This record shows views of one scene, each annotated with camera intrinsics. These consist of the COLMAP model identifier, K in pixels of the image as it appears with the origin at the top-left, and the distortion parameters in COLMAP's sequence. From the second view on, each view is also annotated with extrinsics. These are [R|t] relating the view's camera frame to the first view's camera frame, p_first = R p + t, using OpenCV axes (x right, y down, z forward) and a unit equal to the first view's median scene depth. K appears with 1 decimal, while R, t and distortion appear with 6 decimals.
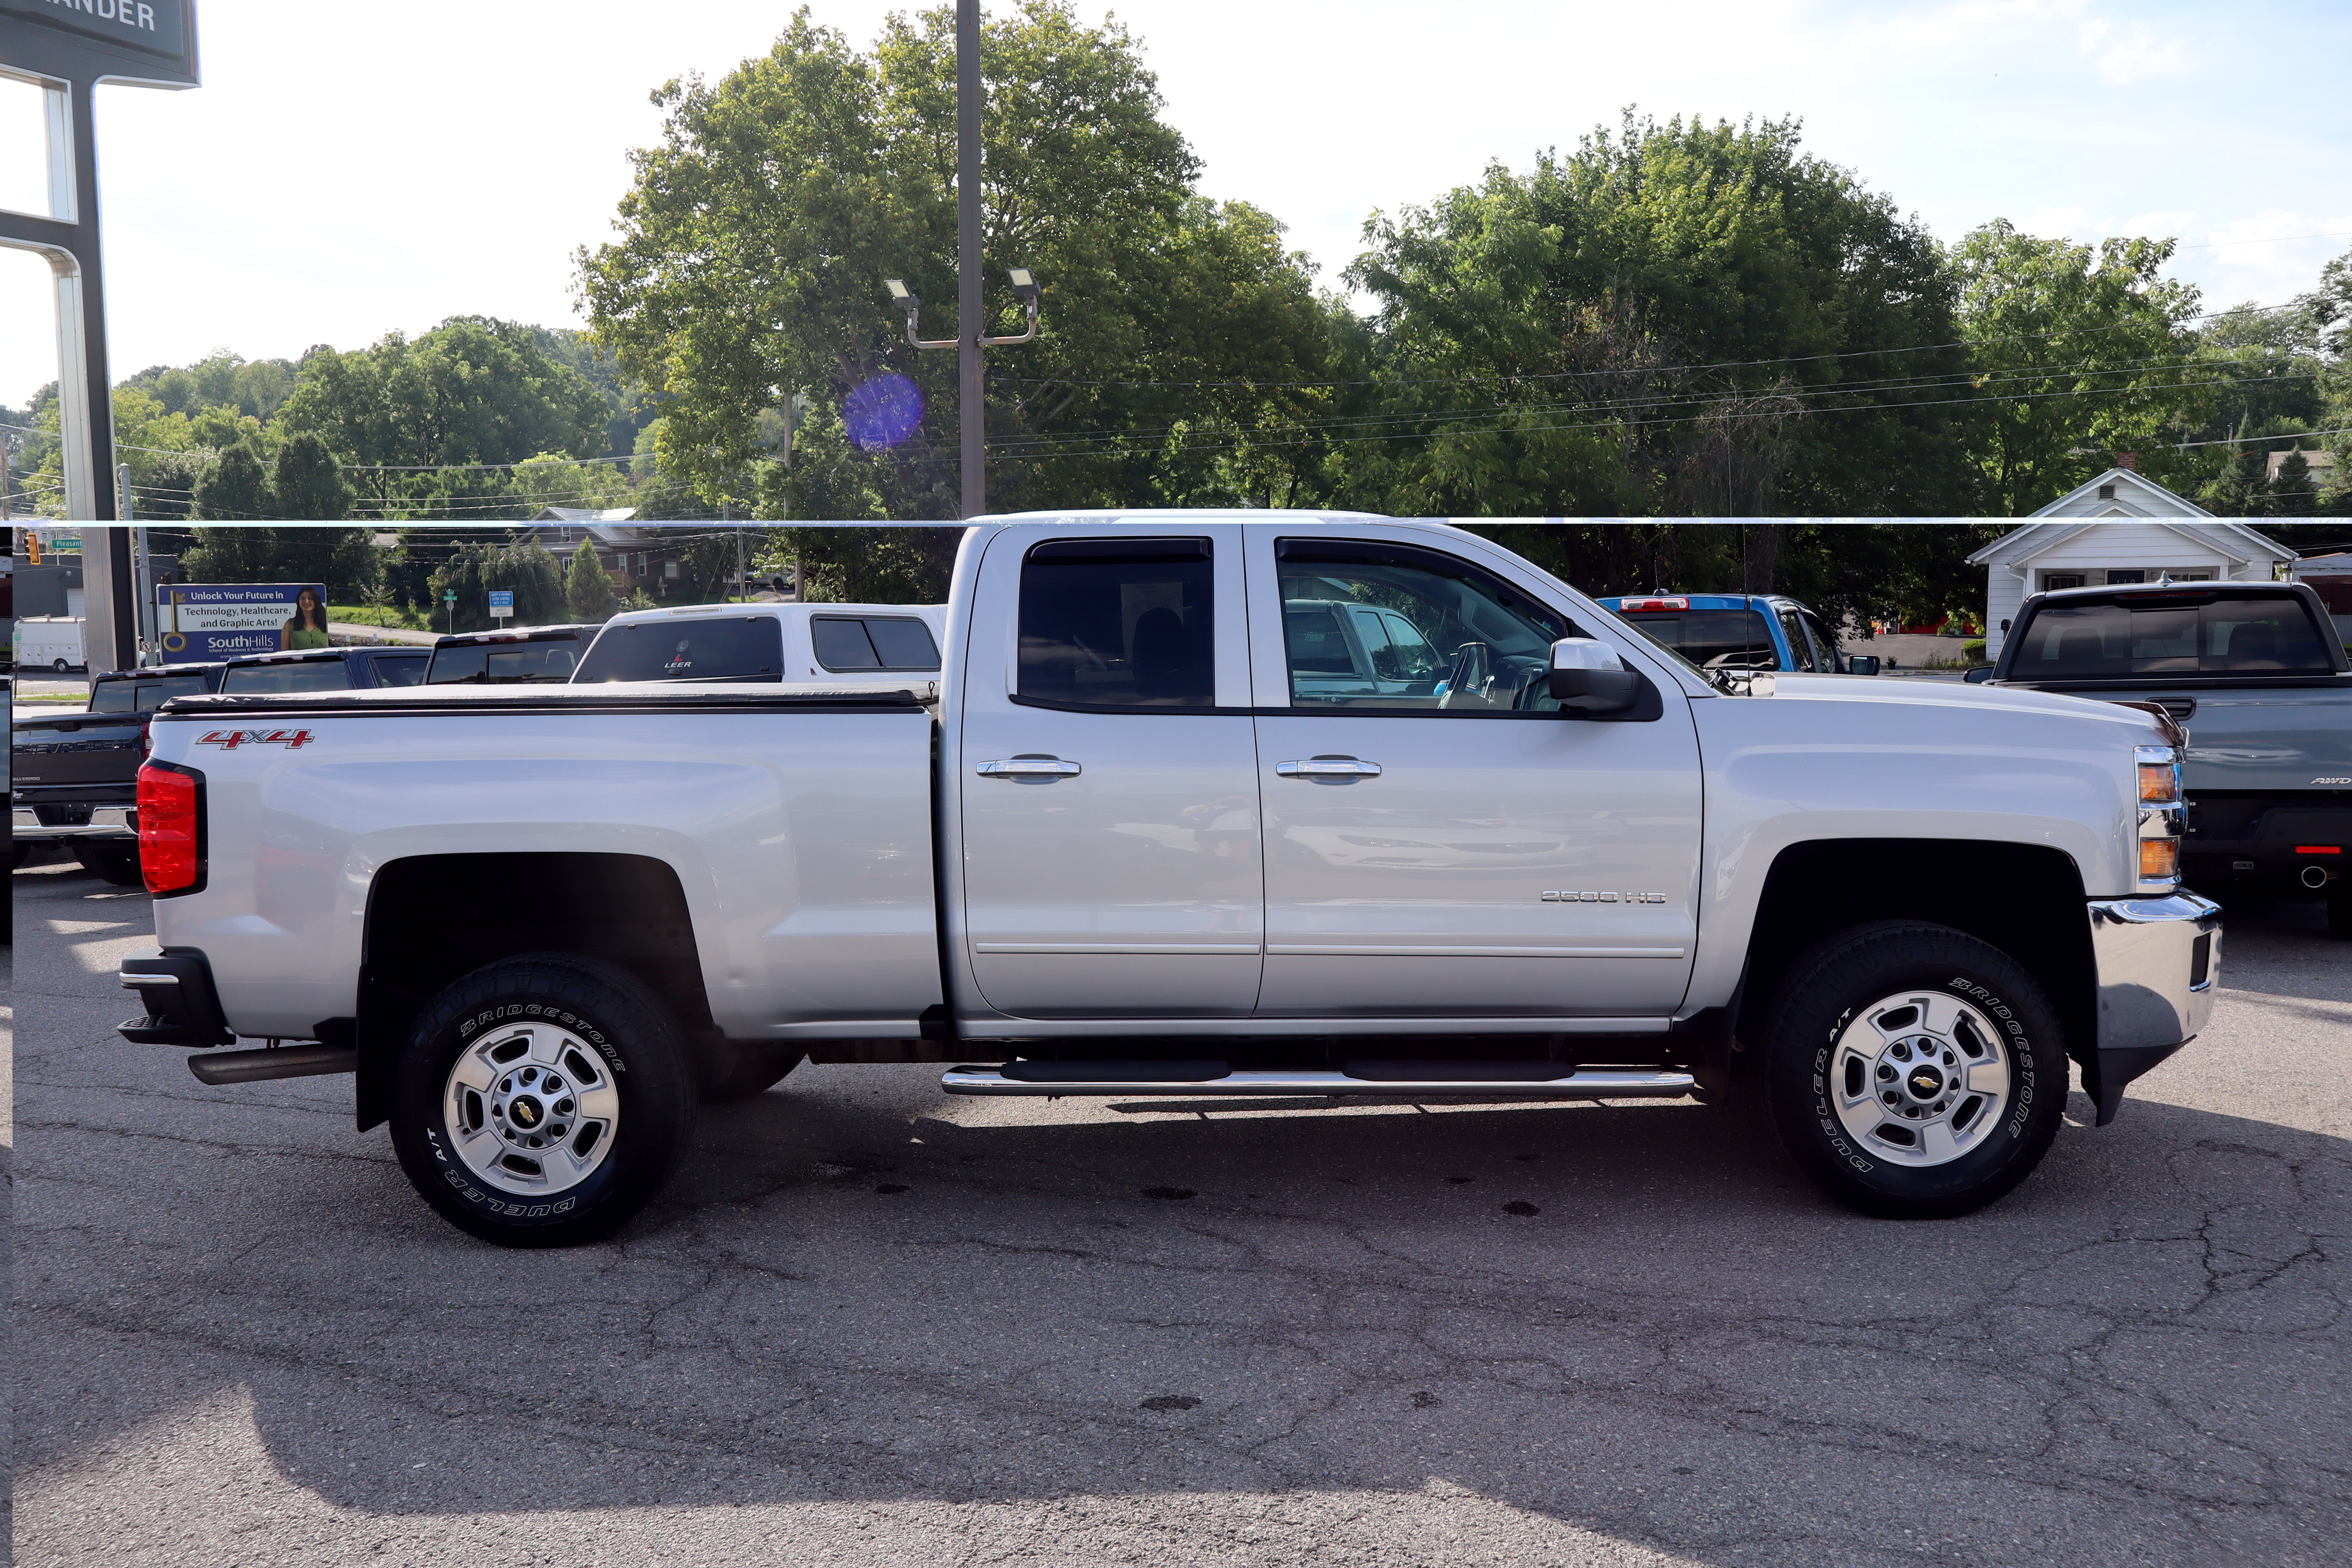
lens RADIAL K [[1976.8, 0, 1187.0], [0, 1976.8, 783.8], [0, 0, 1]] dist [0.000723, 0.019217]
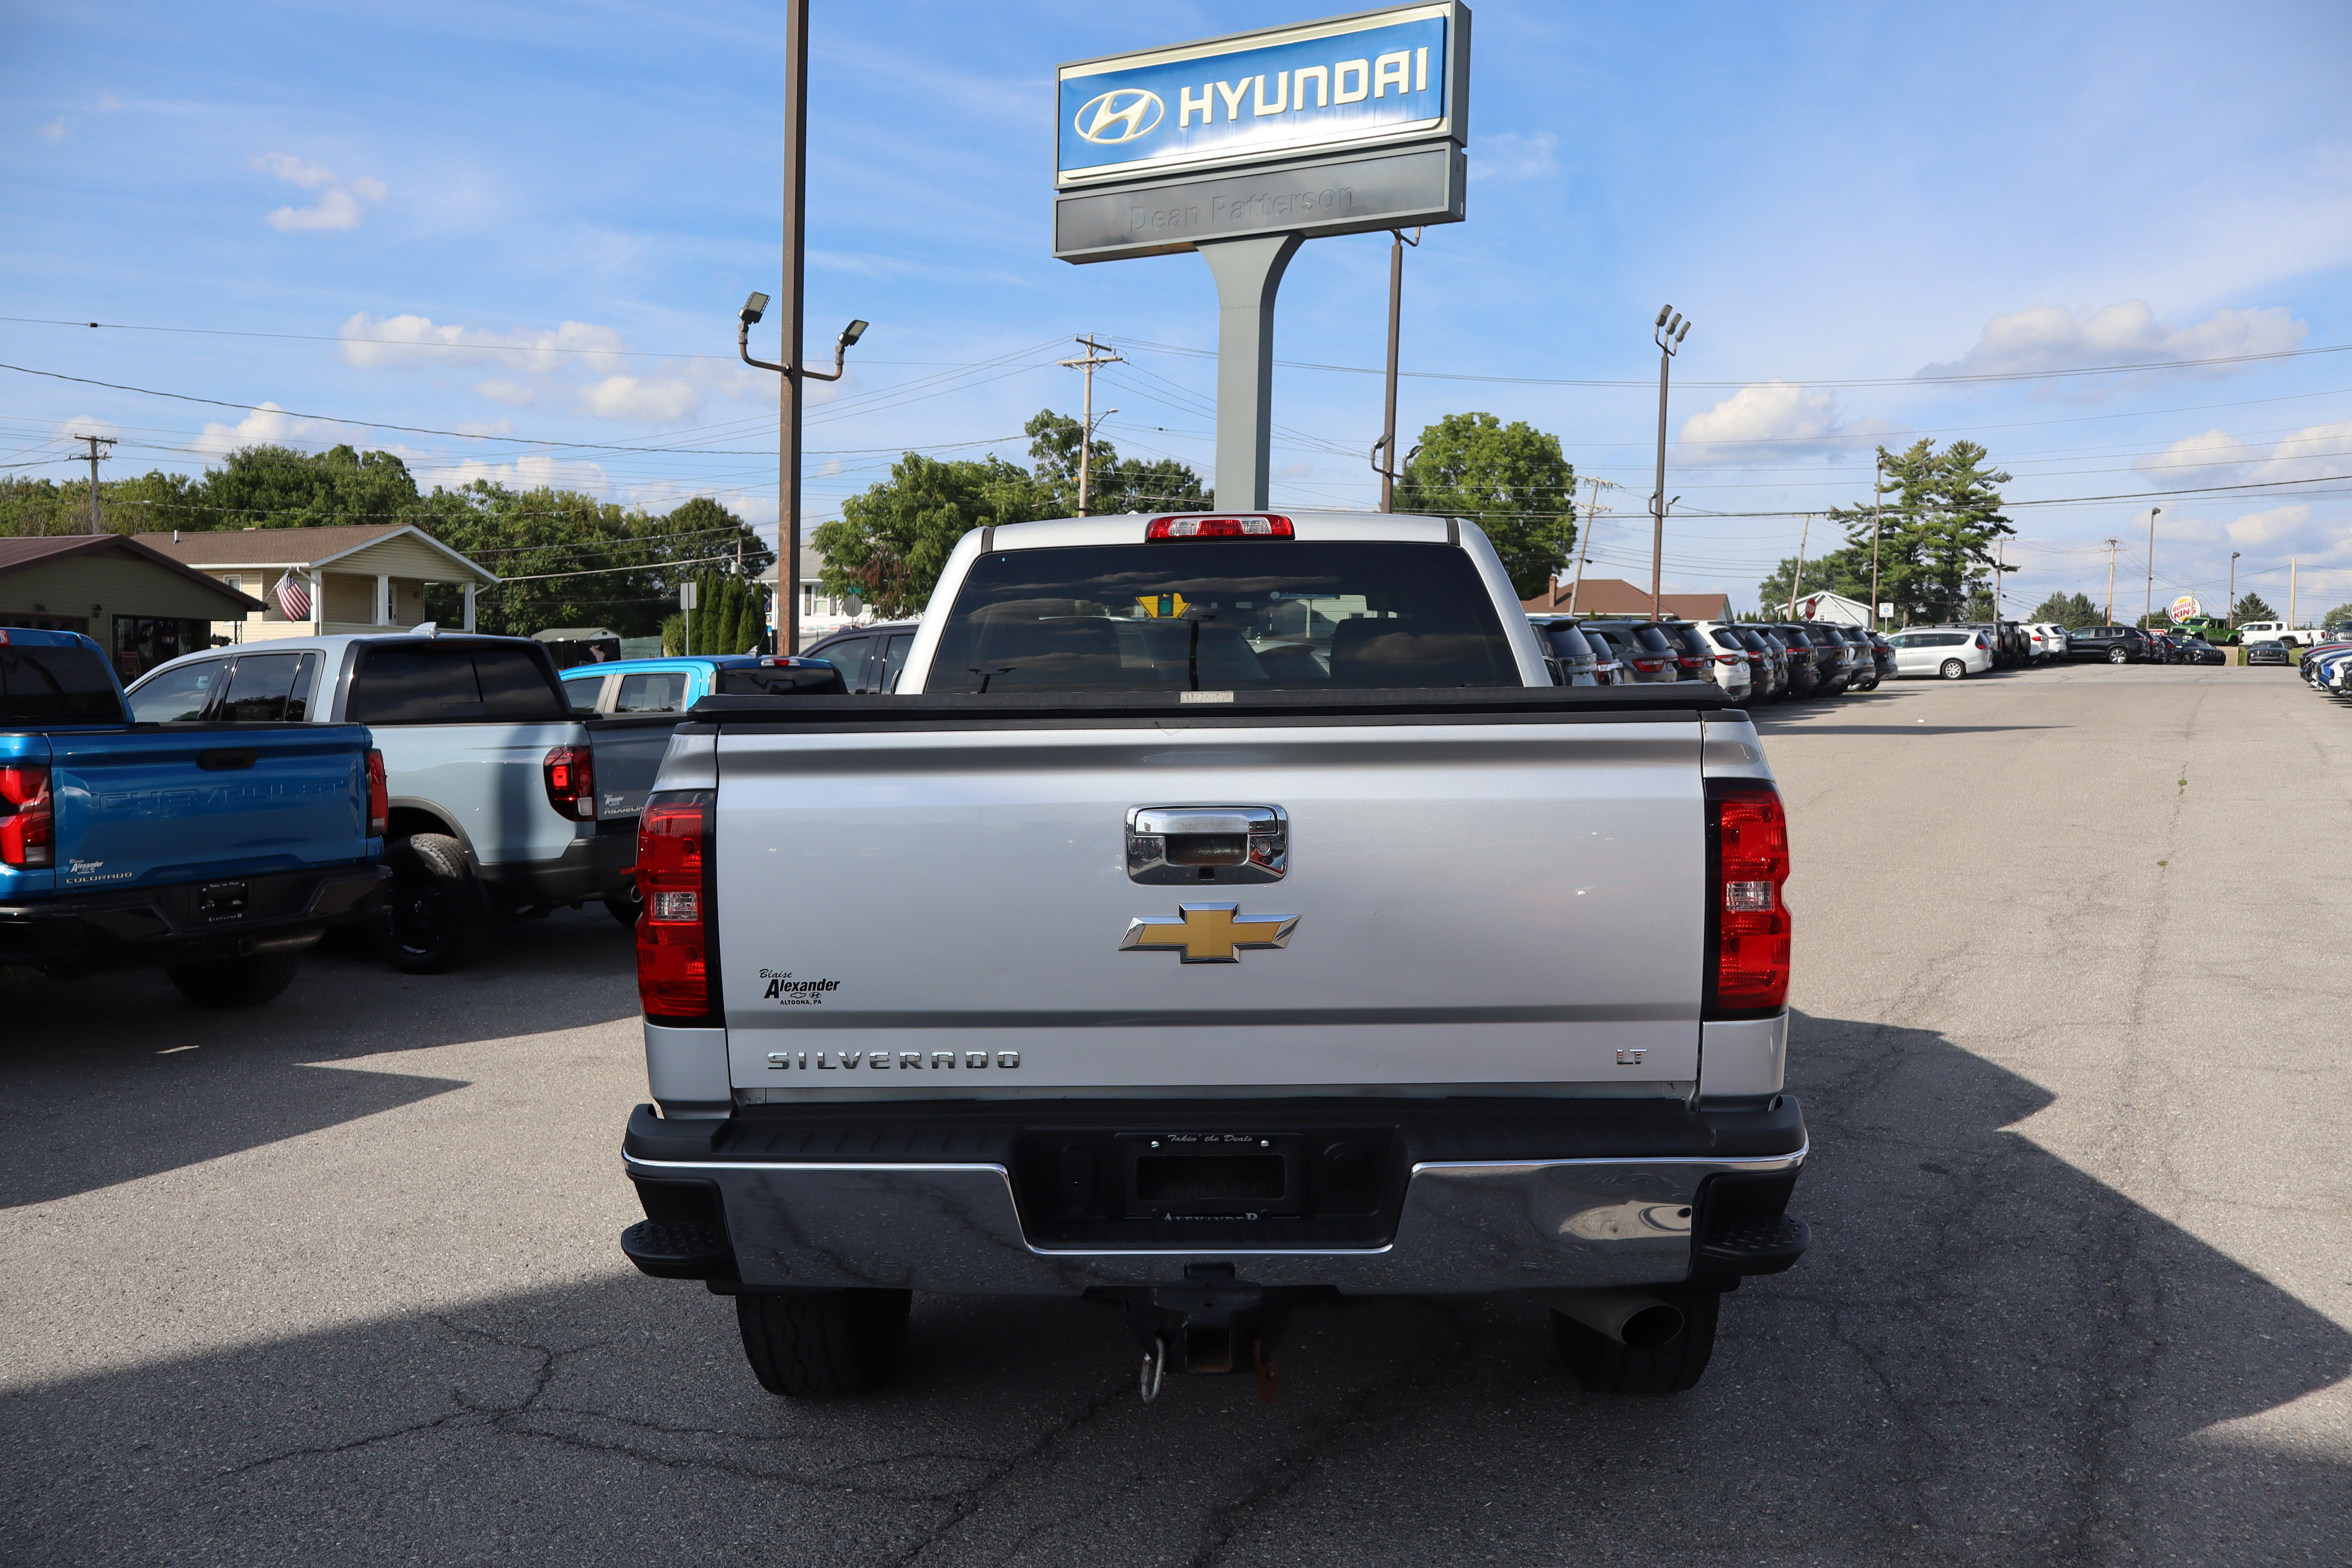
lens RADIAL K [[1976.8, 0, 1187.0], [0, 1976.8, 783.8], [0, 0, 1]] dist [0.000723, 0.019217]
pose [[0.027348, -0.038725, 0.998876, -0.293025], [0.086389, 0.995602, 0.036233, -0.012826], [-0.995886, 0.085301, 0.030573, 0.299393]]
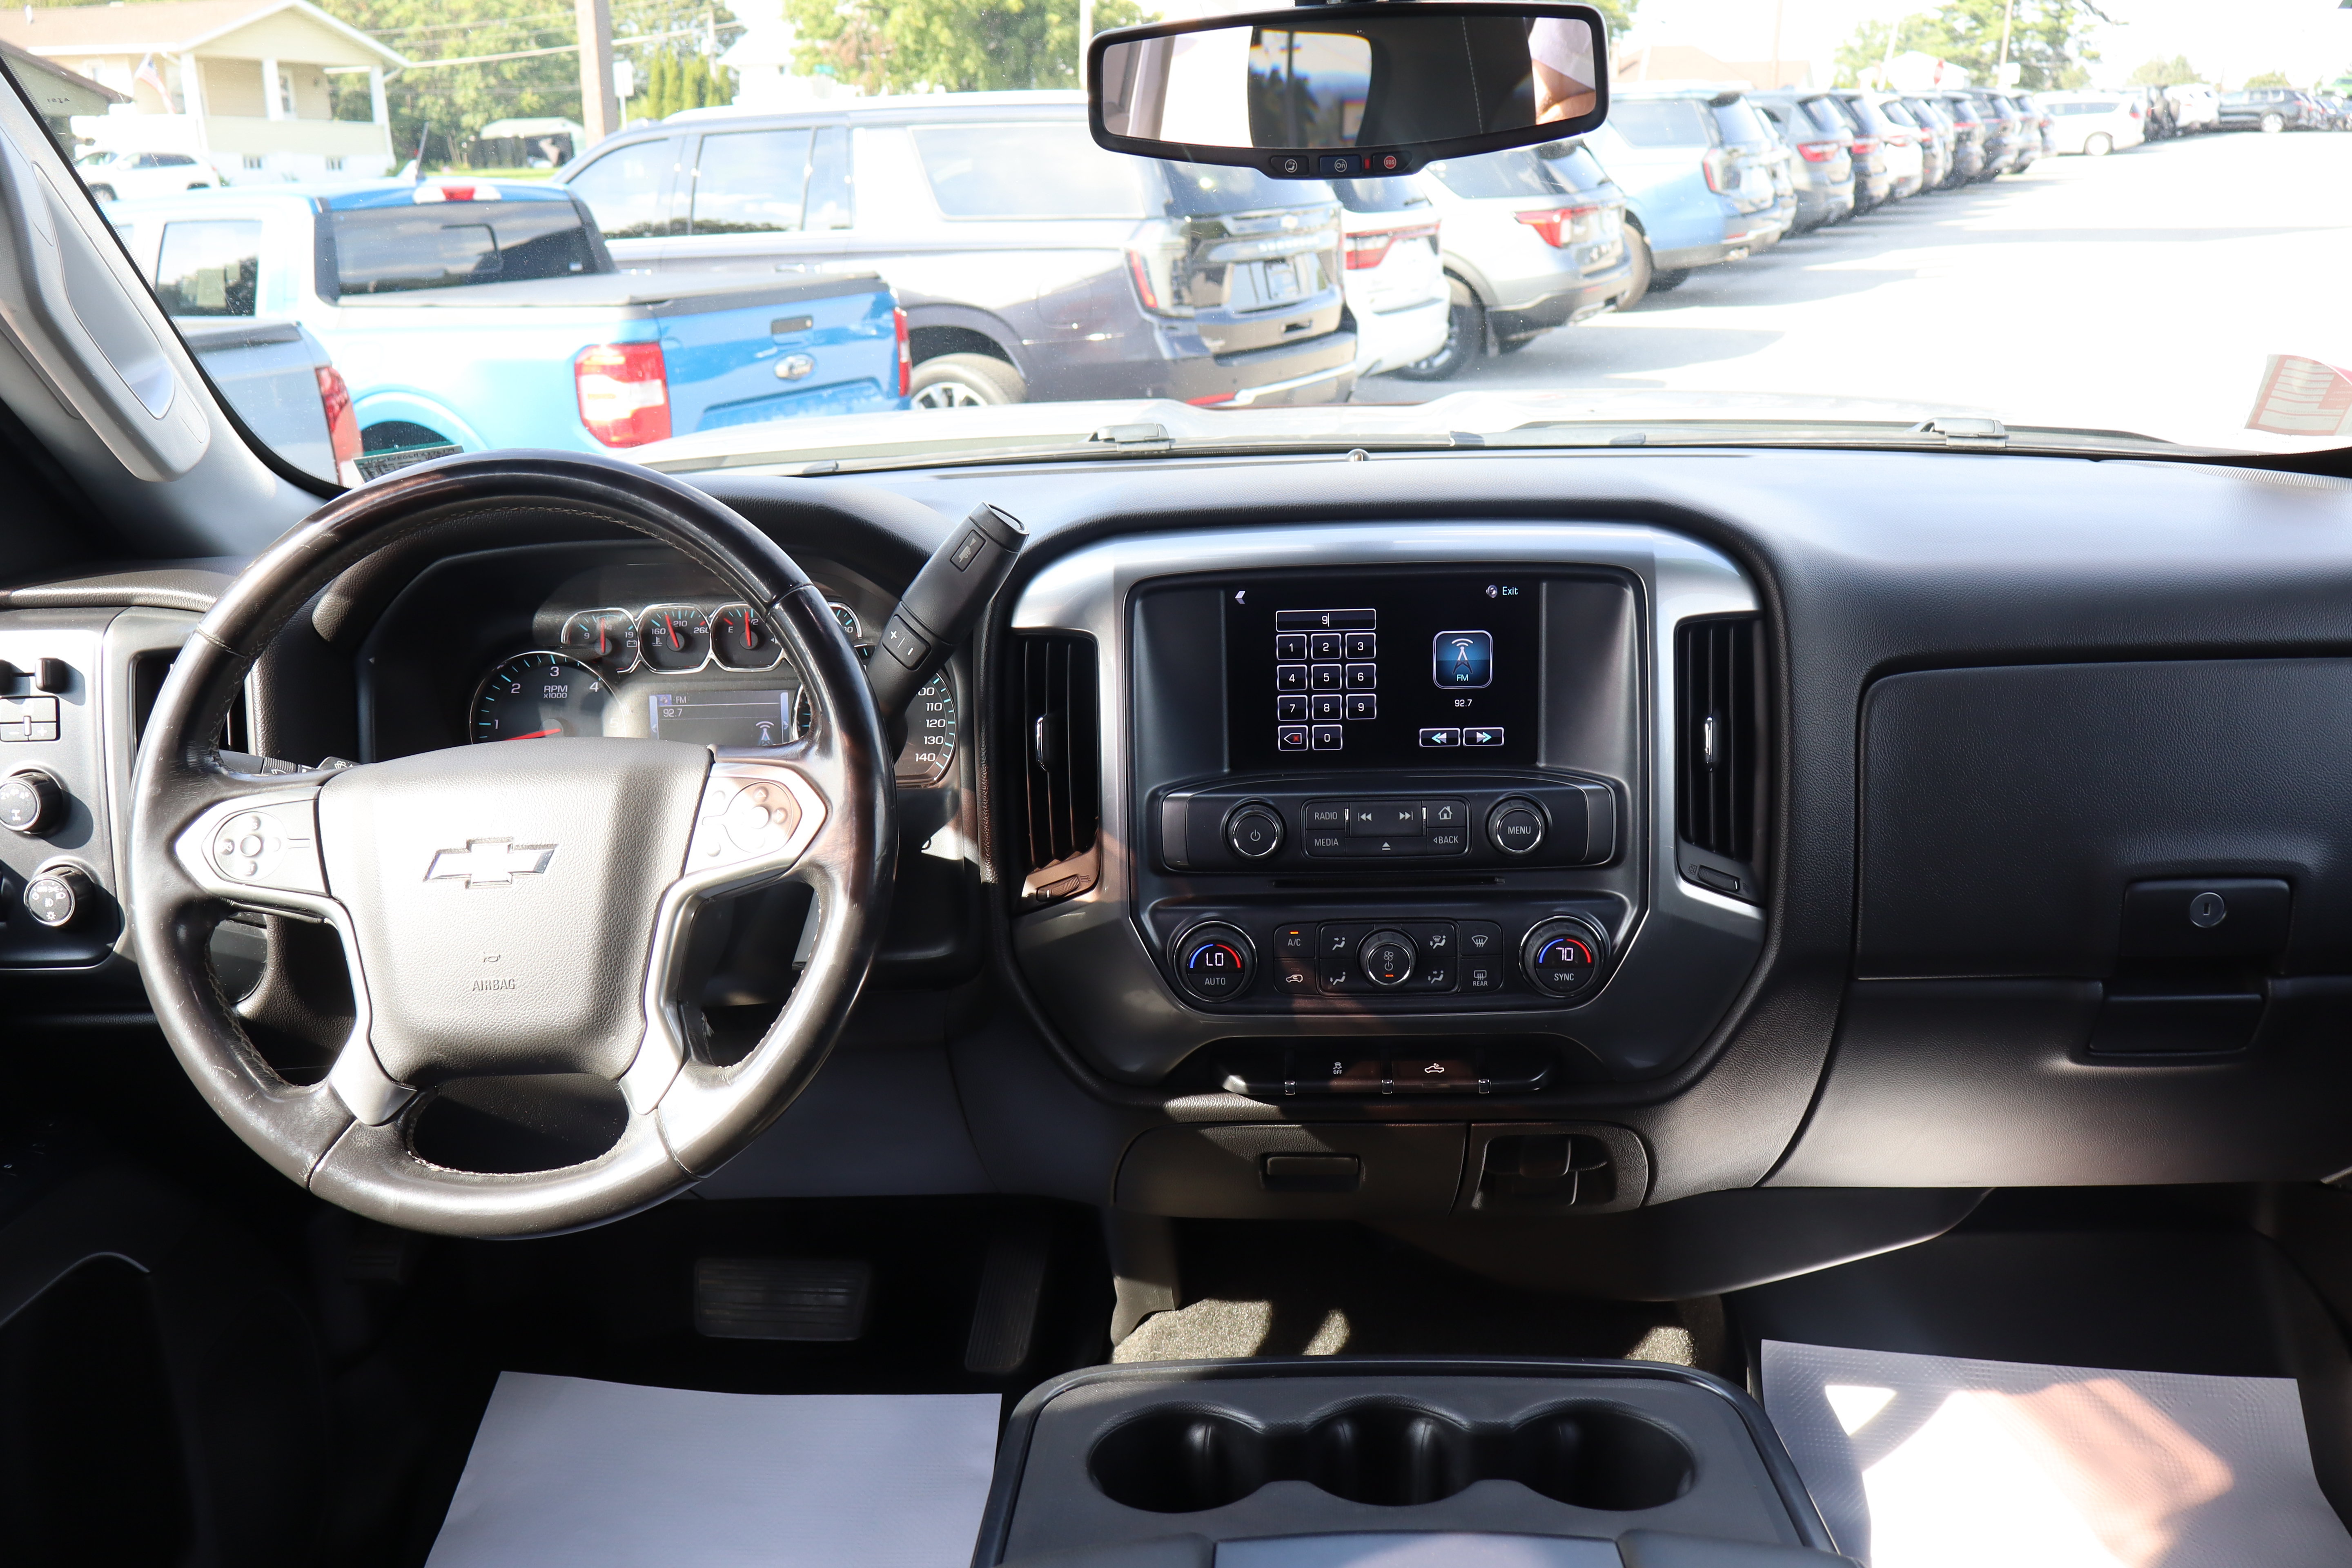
lens RADIAL K [[1964.8, 0, 1198.0], [0, 1964.8, 780.0], [0, 0, 1]] dist [0.002270, 0.011153]
pose [[0.034010, -0.285564, 0.957756, 0.000728], [0.101540, 0.954339, 0.280940, -0.025875], [-0.994250, 0.087696, 0.061453, 0.302664]]
